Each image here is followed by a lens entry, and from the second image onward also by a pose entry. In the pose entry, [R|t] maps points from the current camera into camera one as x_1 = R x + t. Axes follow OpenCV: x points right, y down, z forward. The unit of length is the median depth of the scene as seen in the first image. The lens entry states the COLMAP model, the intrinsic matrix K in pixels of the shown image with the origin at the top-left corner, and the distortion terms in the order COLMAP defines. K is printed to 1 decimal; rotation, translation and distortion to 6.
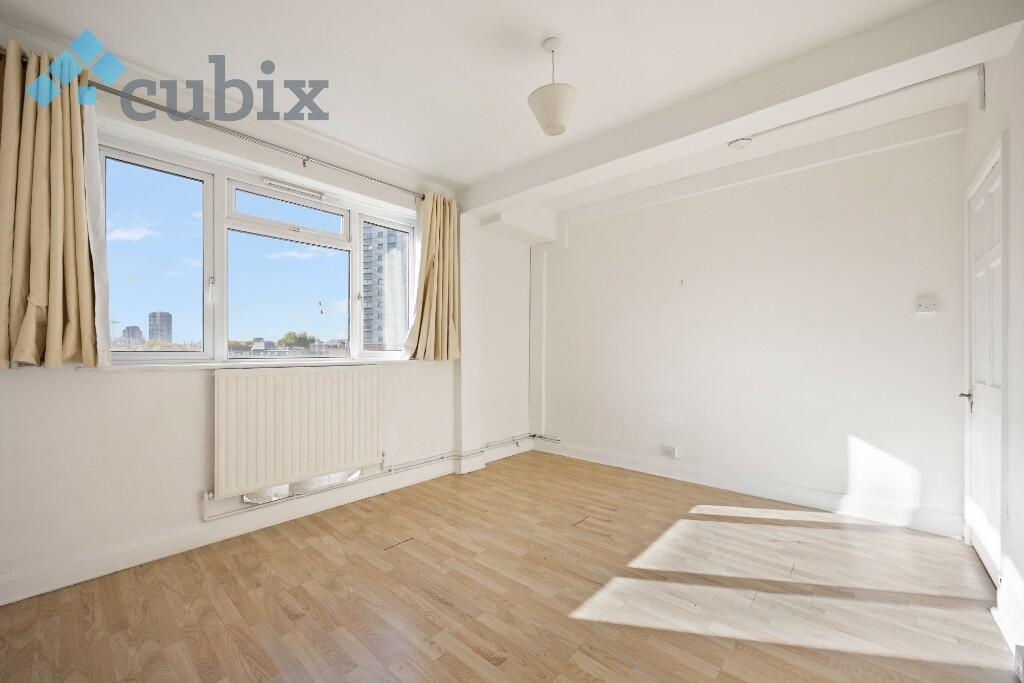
lens RADIAL K [[406.8, 0, 502.4], [0, 406.8, 330.9], [0, 0, 1]] dist [-0.003180, -0.000170]
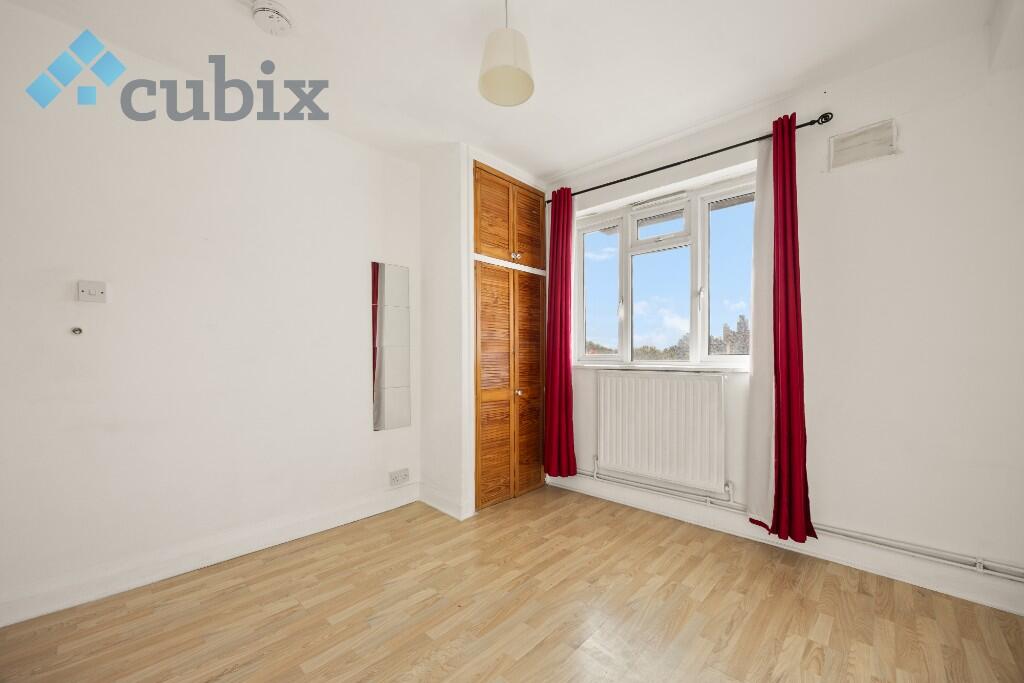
lens RADIAL K [[401.5, 0, 512.5], [0, 401.5, 356.4], [0, 0, 1]] dist [0.001731, 0.000088]
pose [[-0.034233, -0.009392, -0.999370, 0.157908], [0.042250, 0.999048, -0.010836, 0.012162], [0.998520, -0.042595, -0.033803, 0.186638]]
